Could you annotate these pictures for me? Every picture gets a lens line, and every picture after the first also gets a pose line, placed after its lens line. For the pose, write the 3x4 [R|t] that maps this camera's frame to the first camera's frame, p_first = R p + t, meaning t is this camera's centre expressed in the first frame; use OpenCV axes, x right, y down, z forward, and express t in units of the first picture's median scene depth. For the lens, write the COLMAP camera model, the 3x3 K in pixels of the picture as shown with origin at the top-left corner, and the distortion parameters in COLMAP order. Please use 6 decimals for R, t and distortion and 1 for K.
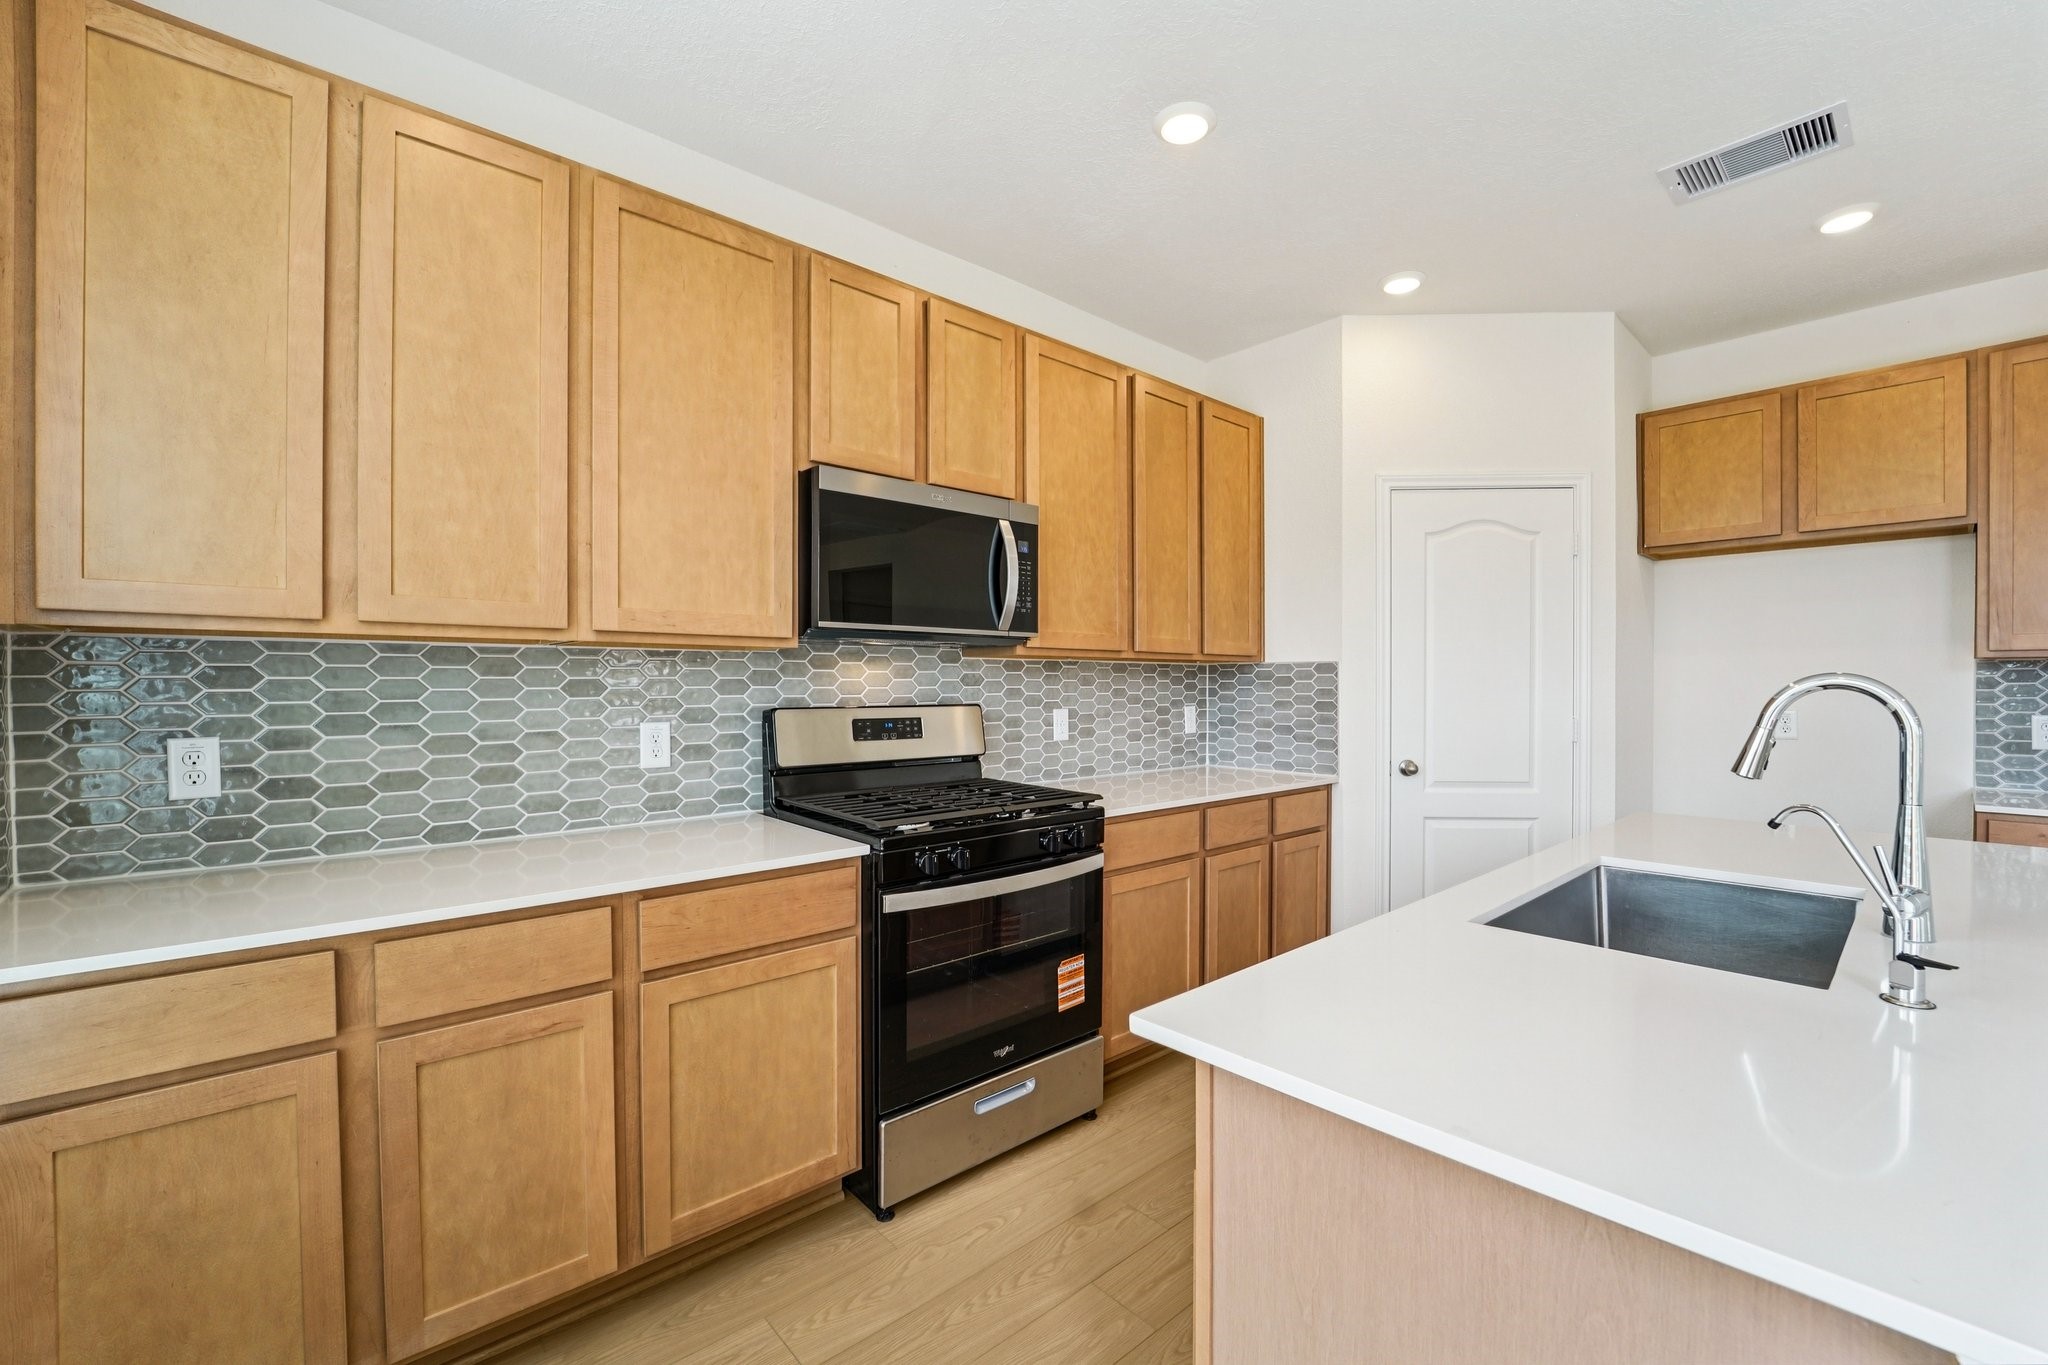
lens RADIAL K [[832.9, 0, 1019.6], [0, 832.9, 699.9], [0, 0, 1]] dist [-0.025201, 0.001914]
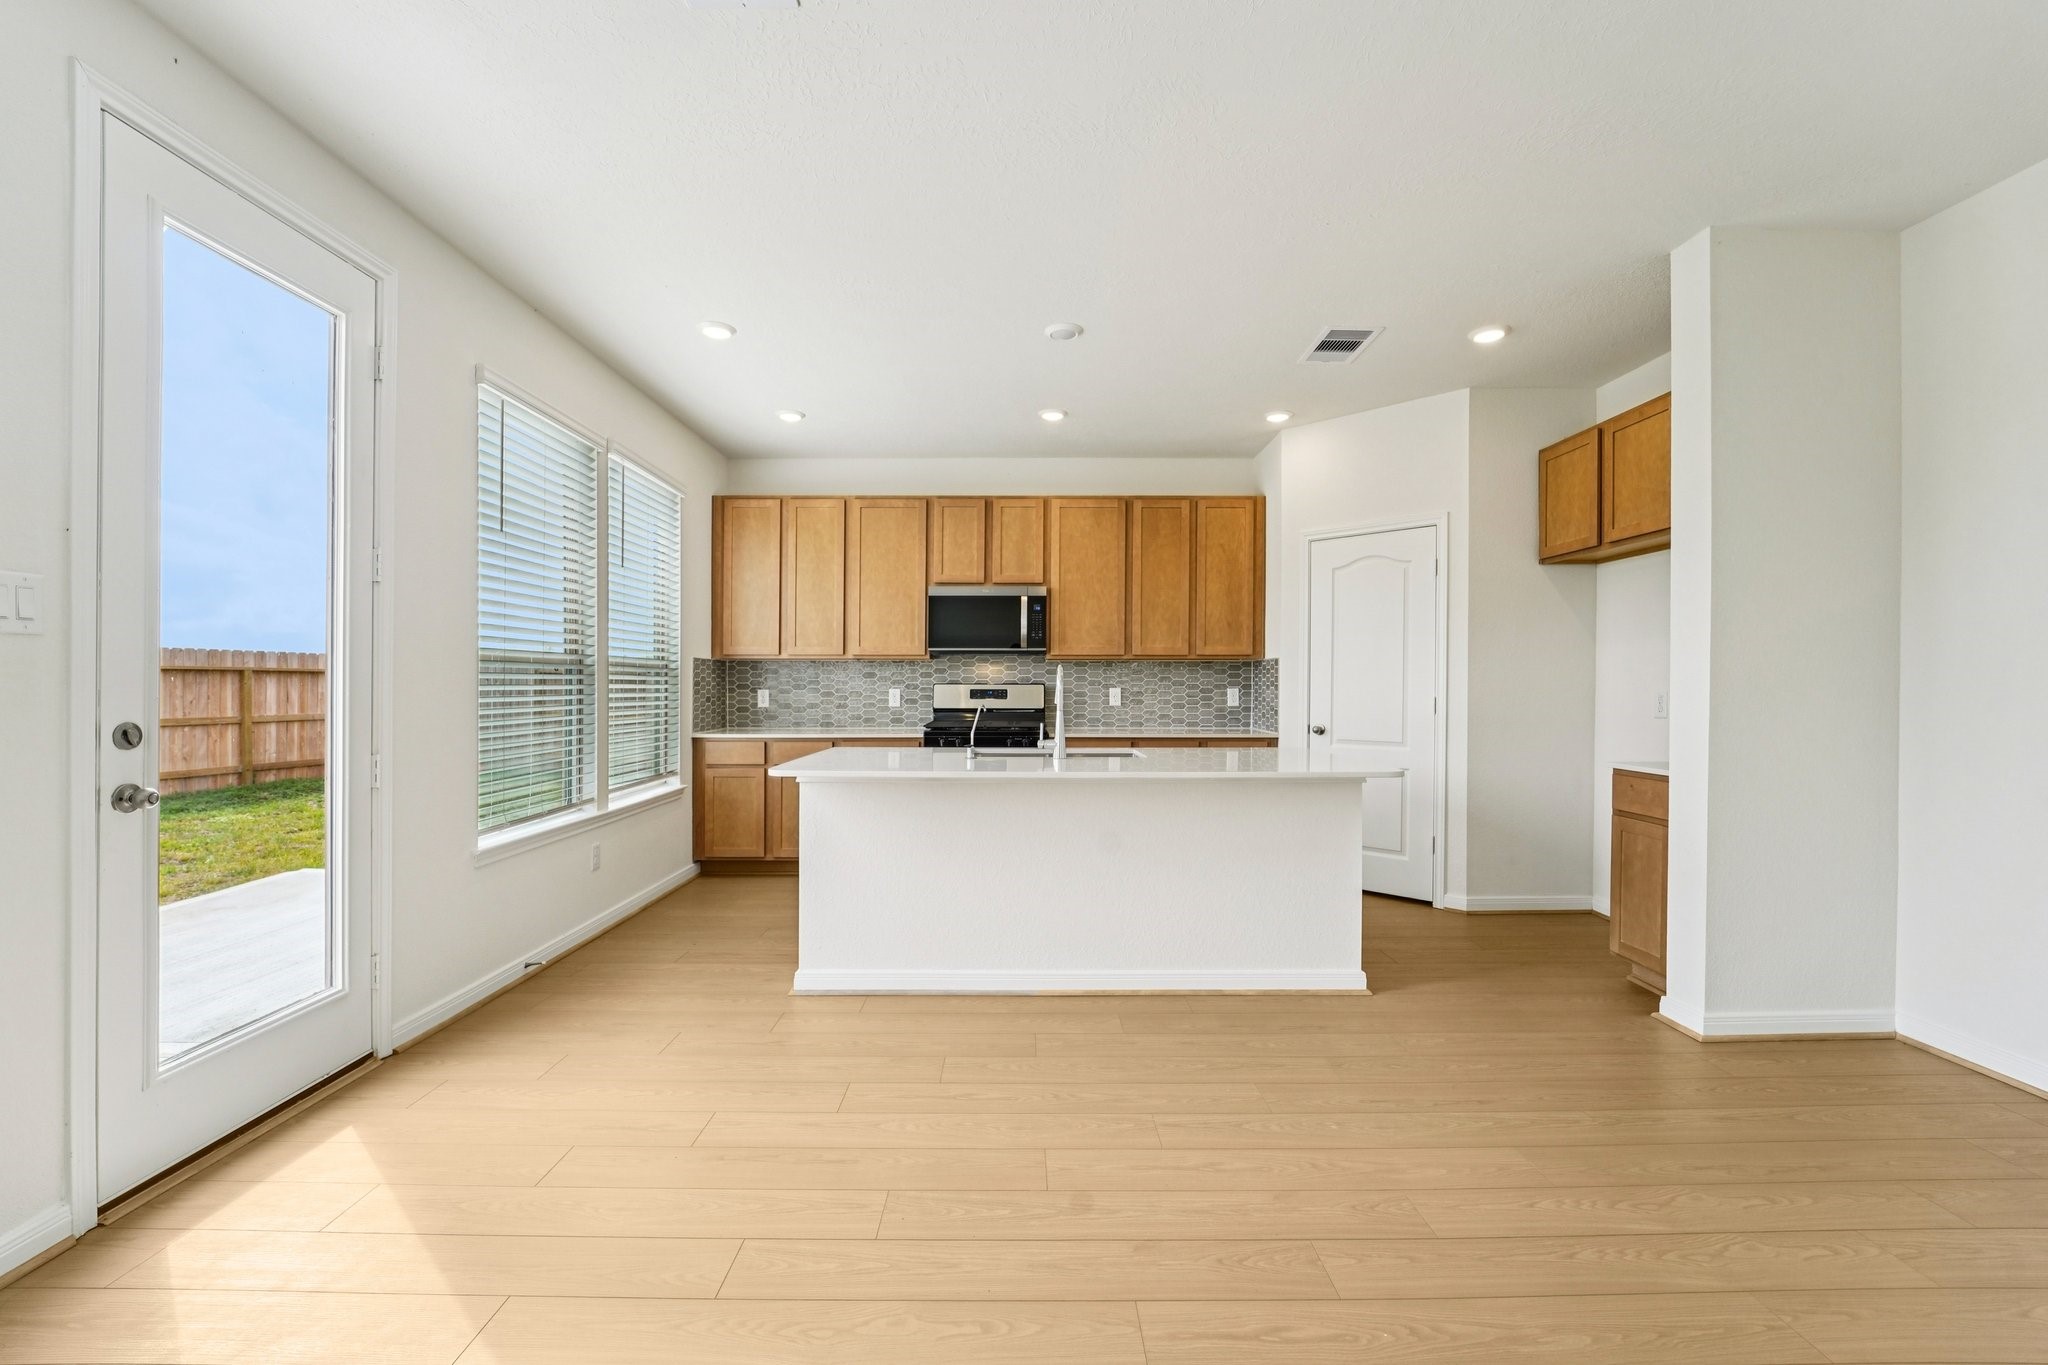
lens RADIAL K [[832.9, 0, 1031.8], [0, 832.9, 695.3], [0, 0, 1]] dist [-0.025201, 0.001914]
pose [[0.755810, 0.009585, -0.654721, 1.146629], [-0.011877, 0.999929, 0.000928, 0.028860], [0.654684, 0.007075, 0.755870, -0.488060]]
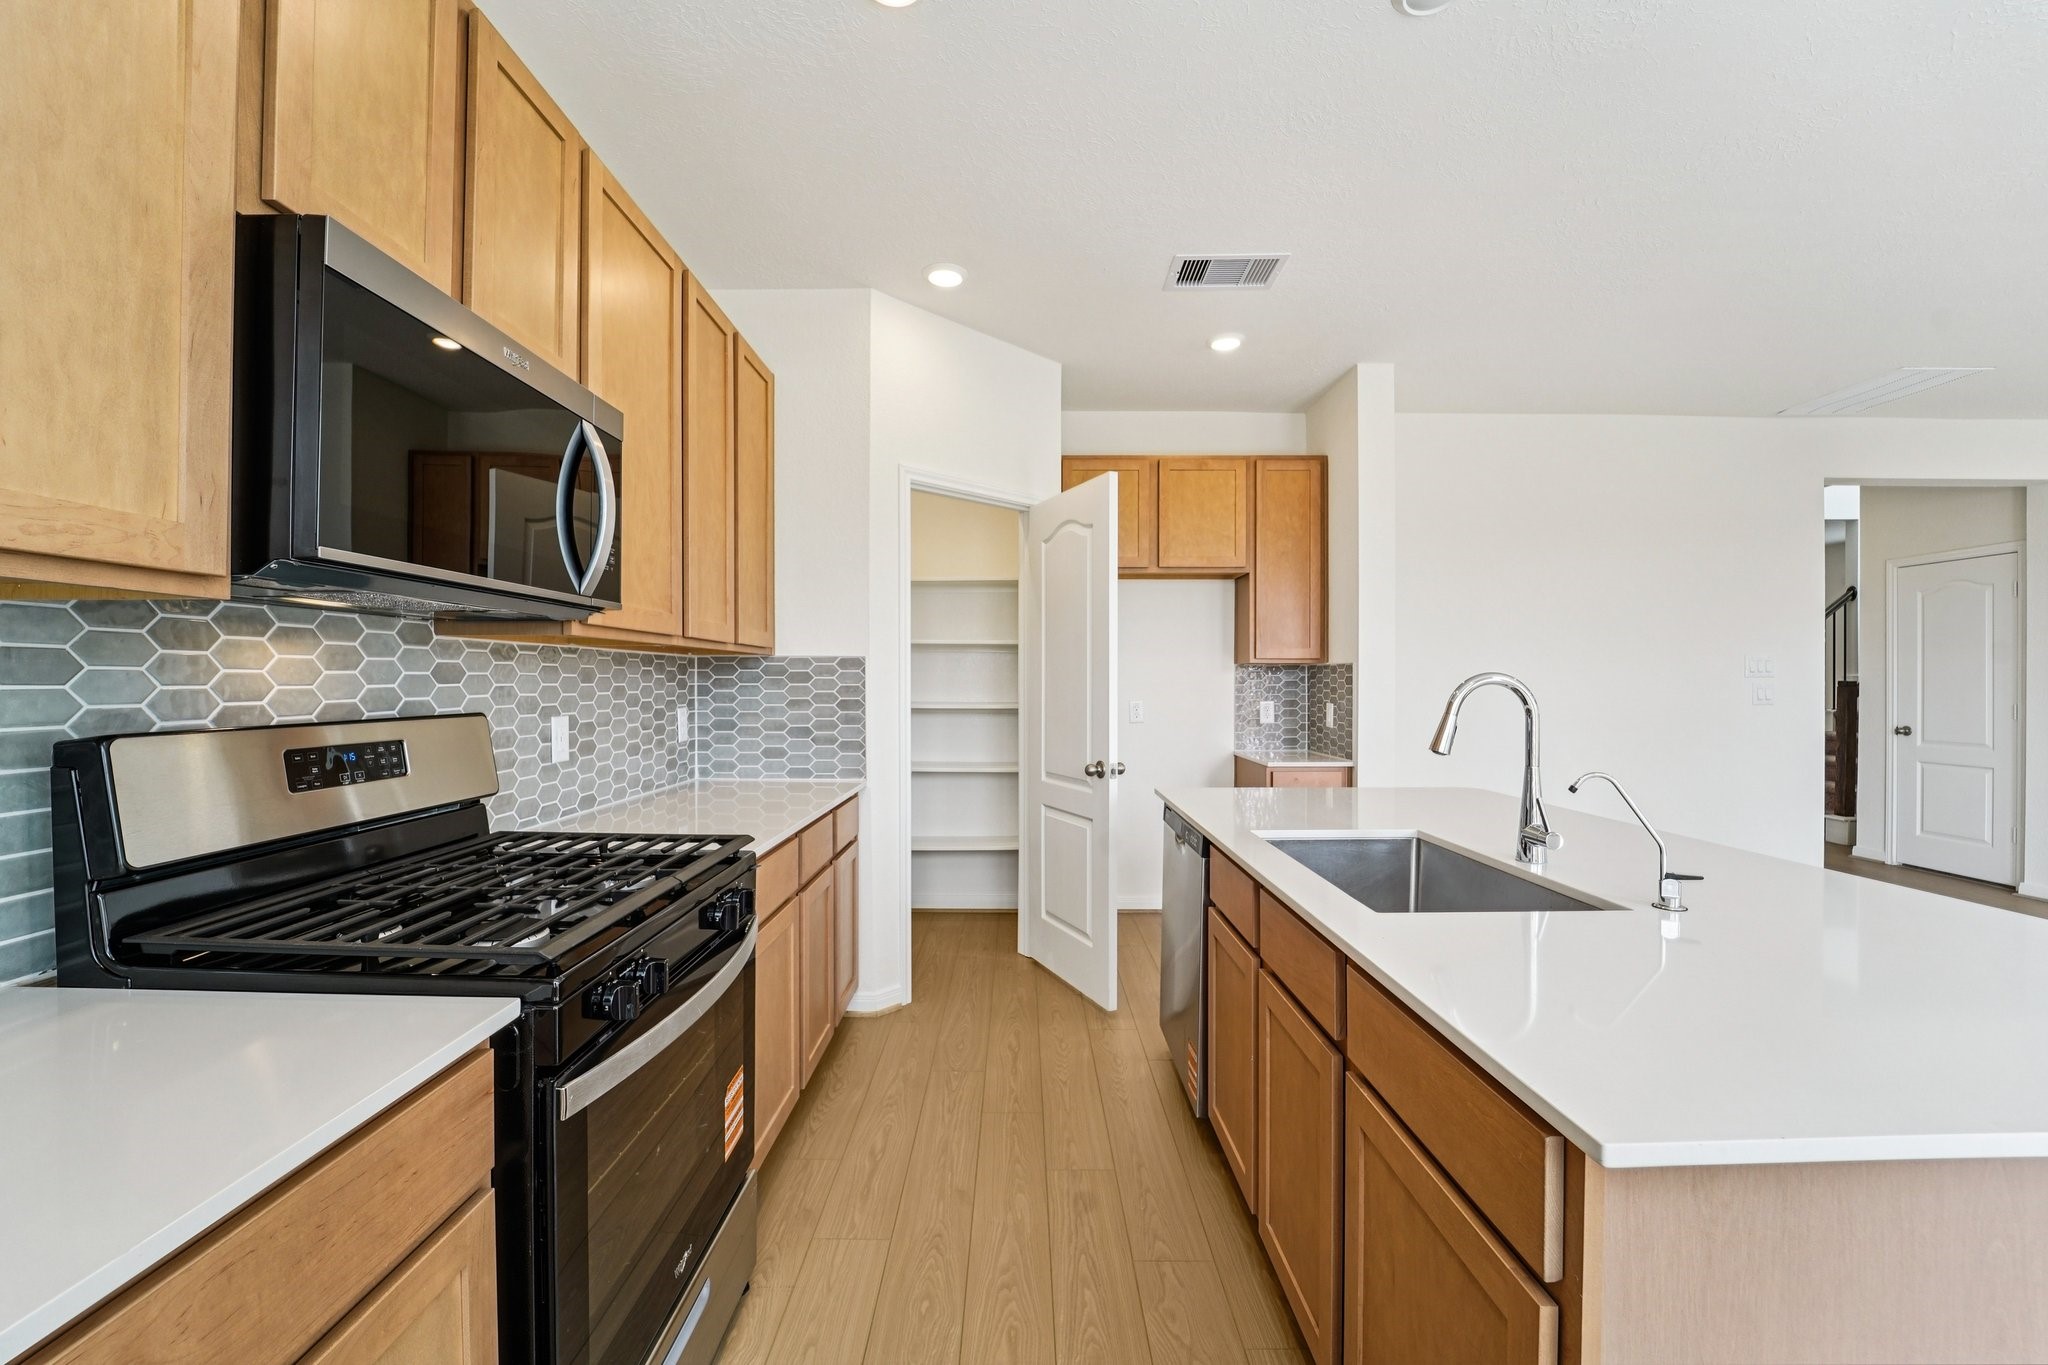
lens RADIAL K [[832.9, 0, 1009.1], [0, 832.9, 686.2], [0, 0, 1]] dist [-0.025201, 0.001914]
pose [[0.668075, -0.004130, 0.744082, -0.225553], [0.013219, 0.999893, -0.006319, -0.005222], [-0.743976, 0.014058, 0.668058, 0.280962]]
